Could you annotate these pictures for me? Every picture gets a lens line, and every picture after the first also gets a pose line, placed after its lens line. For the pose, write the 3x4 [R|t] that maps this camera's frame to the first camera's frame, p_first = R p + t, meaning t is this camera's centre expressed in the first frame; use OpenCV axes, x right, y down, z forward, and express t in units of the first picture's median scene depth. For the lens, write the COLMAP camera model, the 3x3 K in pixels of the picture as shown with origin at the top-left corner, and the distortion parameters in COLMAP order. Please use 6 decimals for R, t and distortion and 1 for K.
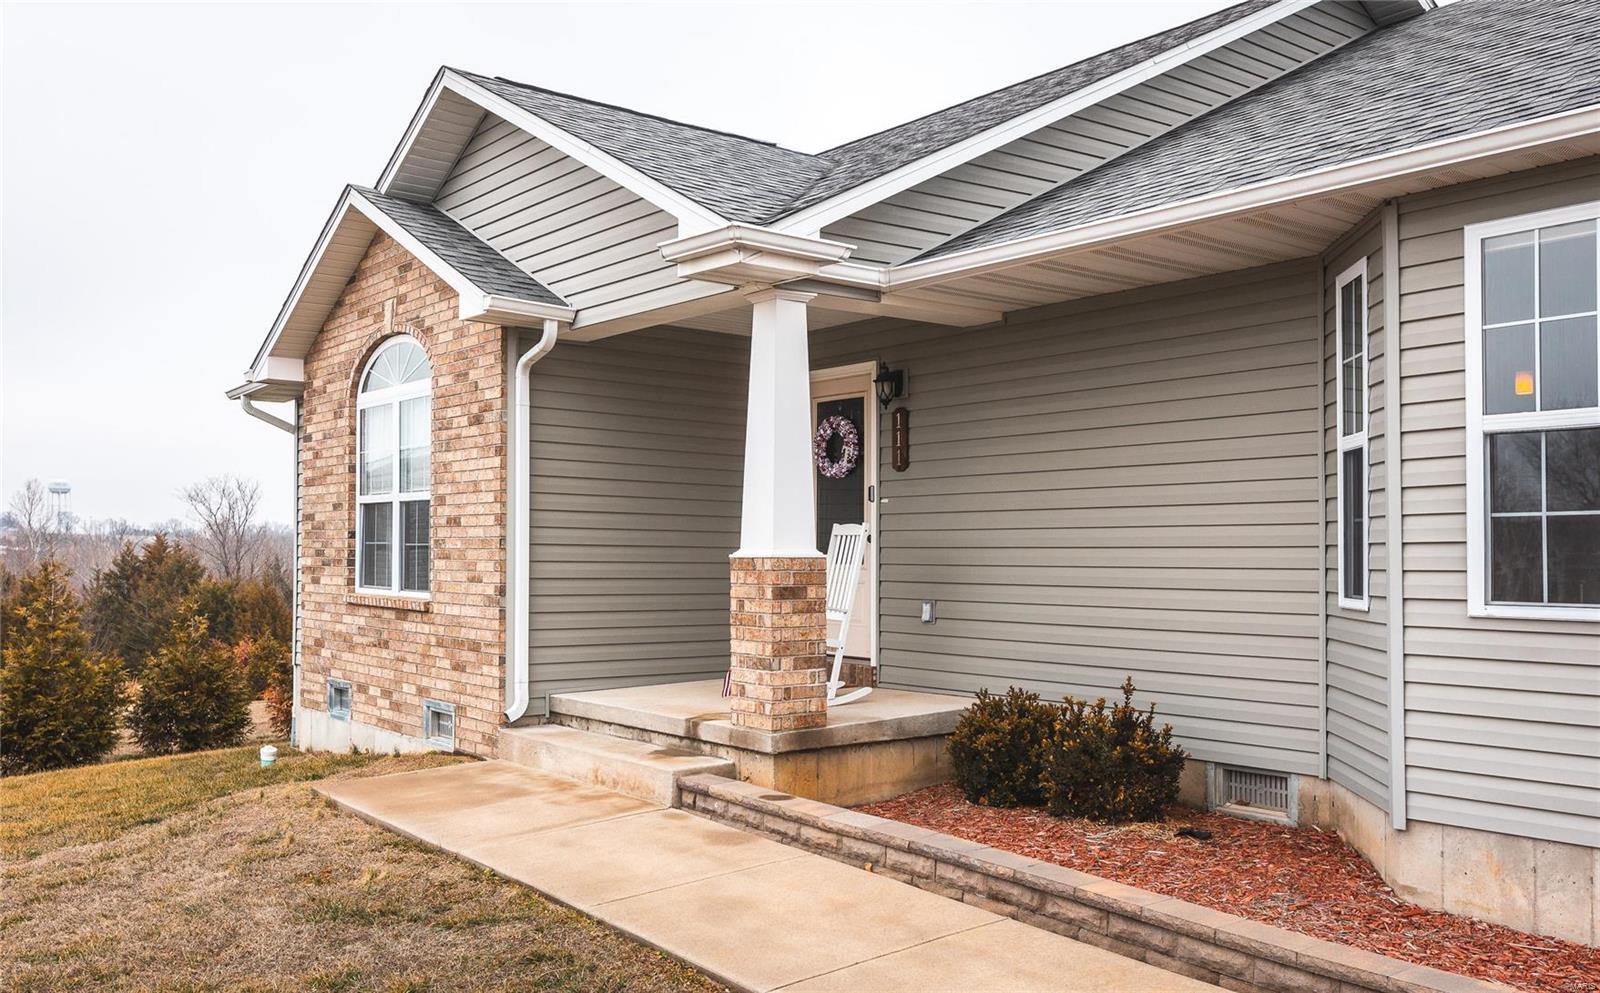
lens RADIAL K [[1364.0, 0, 793.1], [0, 1364.0, 506.9], [0, 0, 1]] dist [-0.006532, 0.013872]
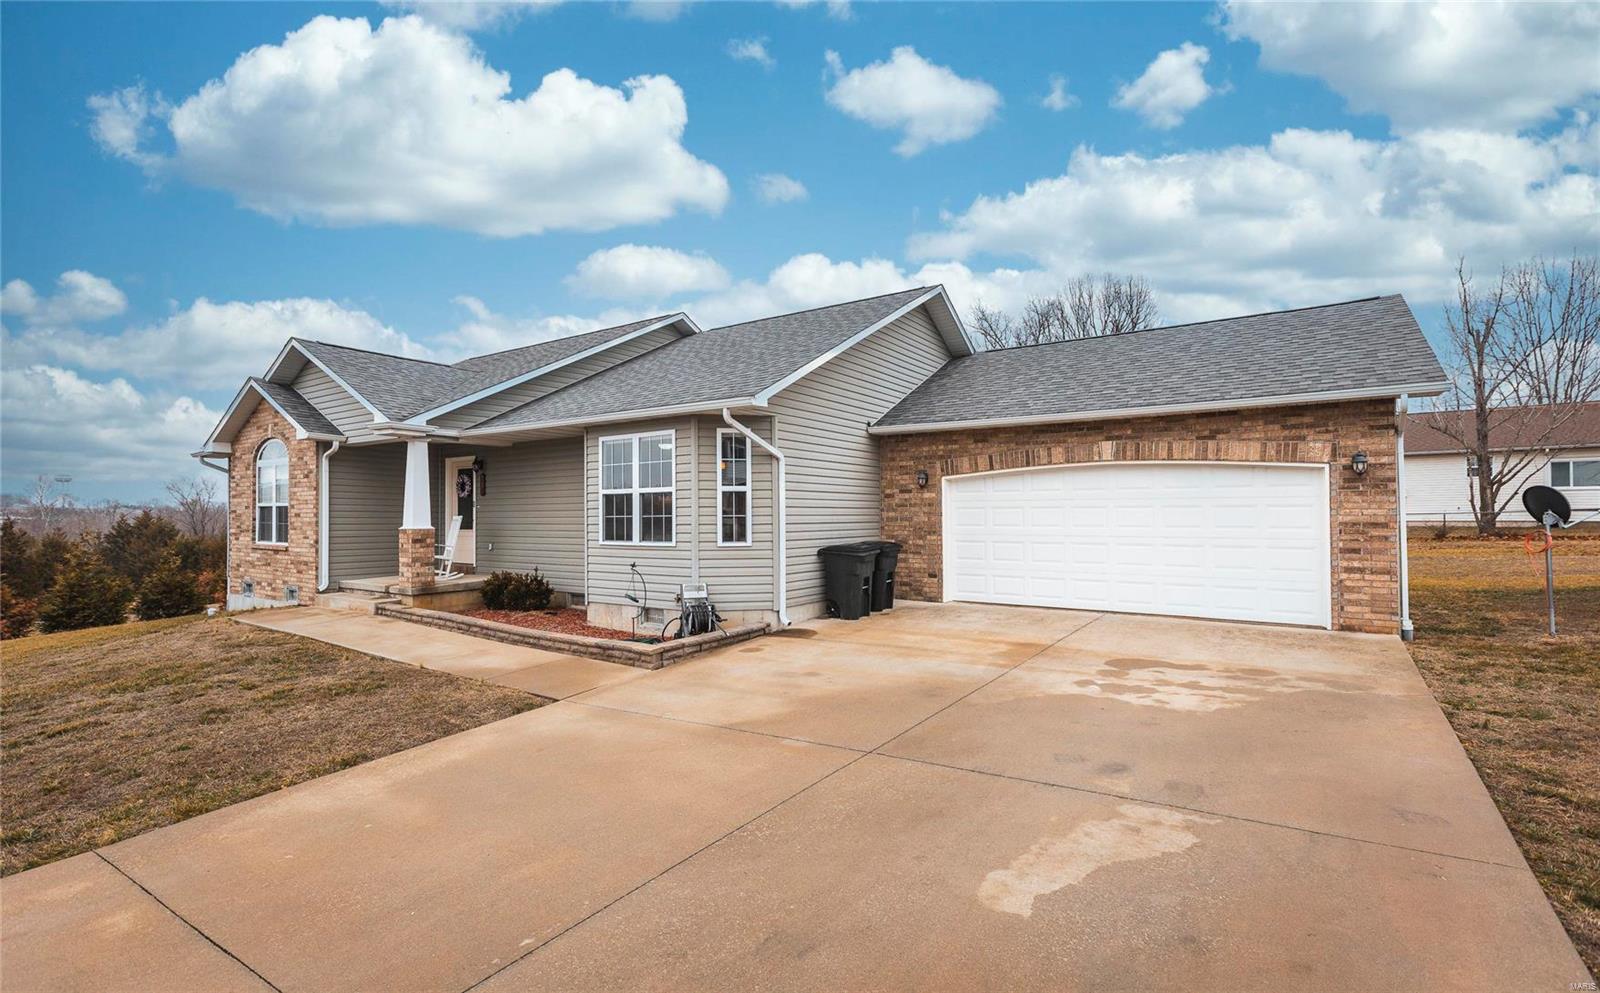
lens RADIAL K [[718.3, 0, 797.1], [0, 718.3, 497.7], [0, 0, 1]] dist [0.003071, 0.000092]
pose [[0.954798, -0.000377, 0.297256, 0.257454], [-0.002302, 0.999960, 0.008662, -0.037663], [-0.297247, -0.008955, 0.954759, -0.596457]]
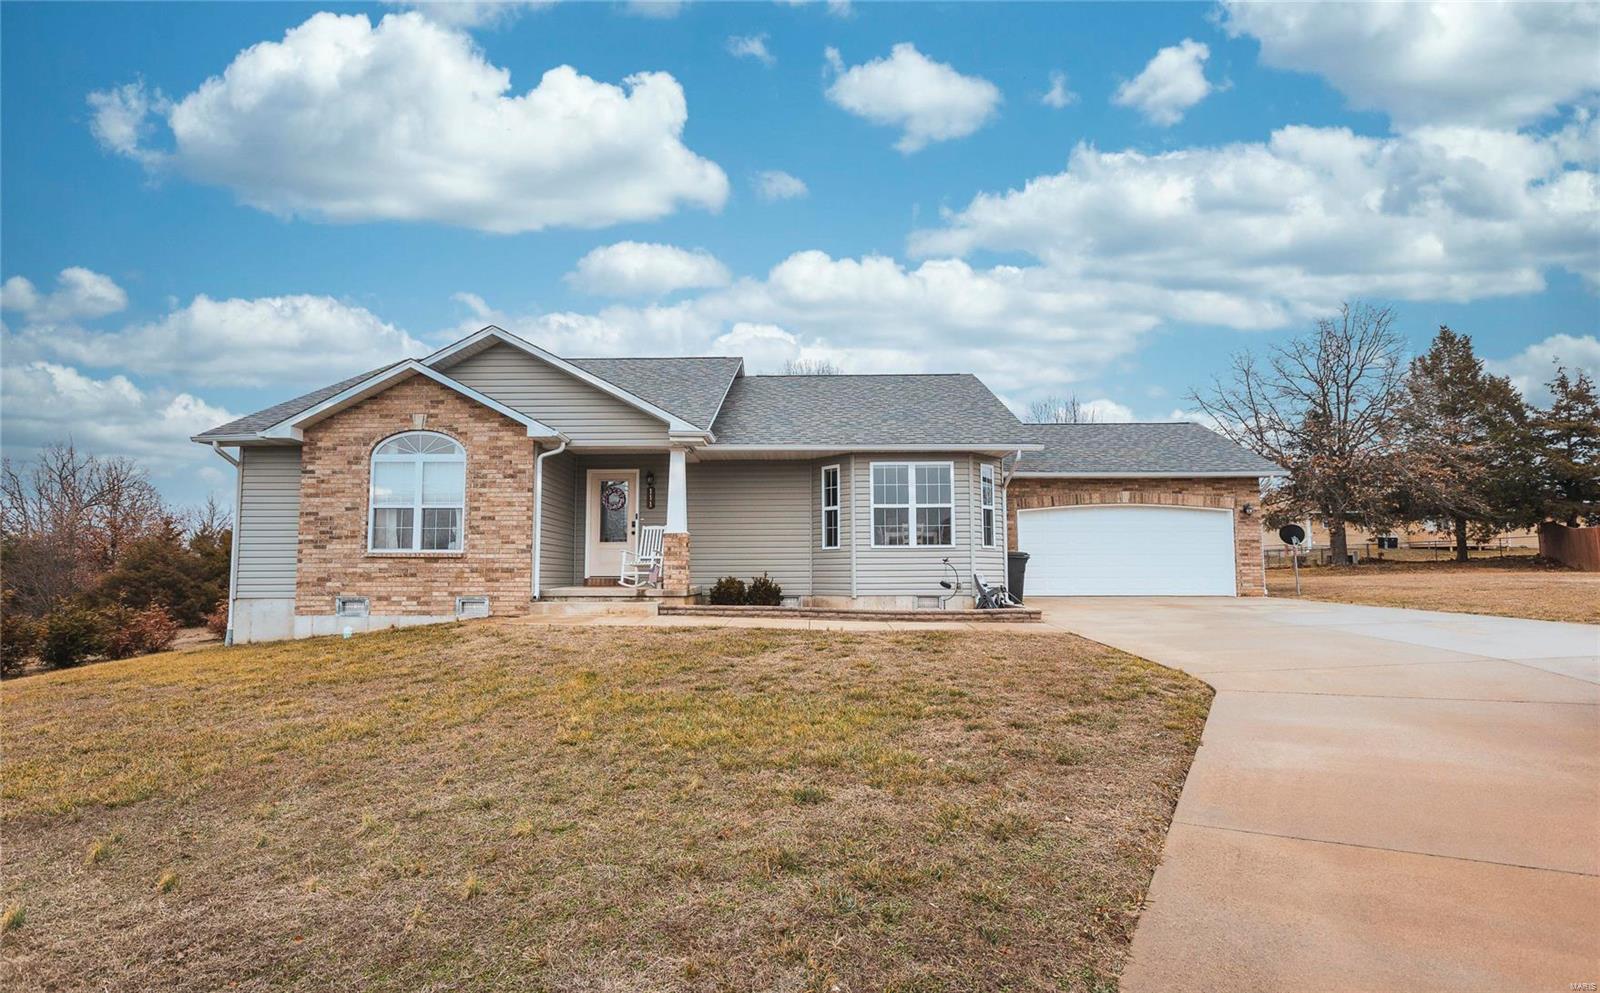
lens RADIAL K [[748.3, 0, 789.1], [0, 748.3, 503.7], [0, 0, 1]] dist [-0.010506, 0.000776]
pose [[0.633387, 0.070839, 0.770586, -0.958328], [-0.020829, 0.997001, -0.074532, 0.074524], [-0.773555, 0.031157, 0.632963, -0.219383]]
